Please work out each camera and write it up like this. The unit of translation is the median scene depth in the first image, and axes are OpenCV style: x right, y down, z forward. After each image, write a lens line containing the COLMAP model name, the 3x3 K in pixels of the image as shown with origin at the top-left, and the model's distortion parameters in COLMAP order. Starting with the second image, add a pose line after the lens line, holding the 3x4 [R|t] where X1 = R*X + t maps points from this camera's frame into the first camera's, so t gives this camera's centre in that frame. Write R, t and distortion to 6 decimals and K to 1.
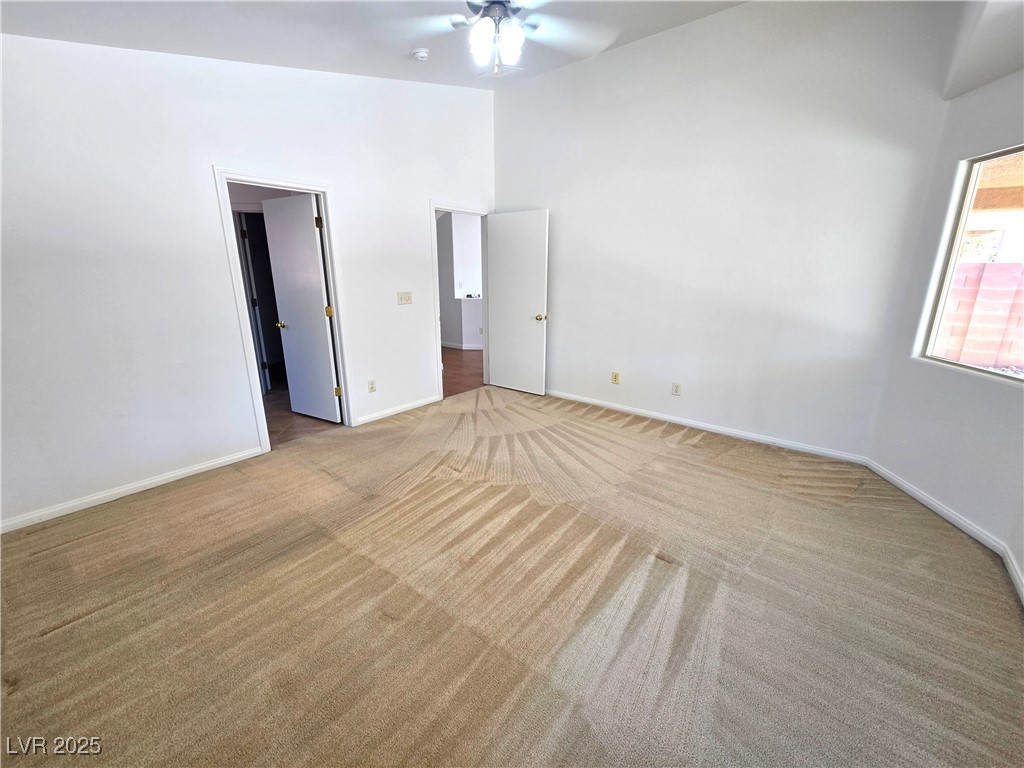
lens RADIAL K [[421.5, 0, 512.0], [0, 421.5, 384.0], [0, 0, 1]] dist [0.000235, -0.000007]
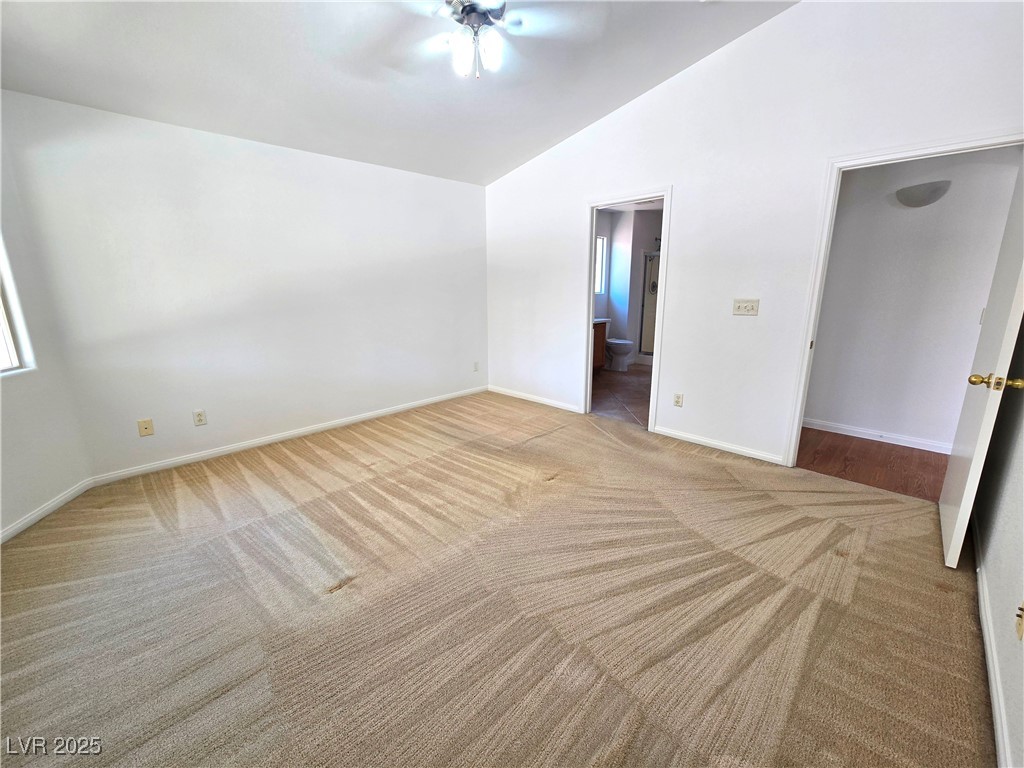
lens RADIAL K [[421.5, 0, 512.0], [0, 421.5, 384.0], [0, 0, 1]] dist [0.000235, -0.000007]
pose [[-0.114428, 0.224016, -0.967845, 0.583523], [-0.254230, 0.935199, 0.246517, -0.160887], [0.960351, 0.274263, -0.050062, 0.695318]]
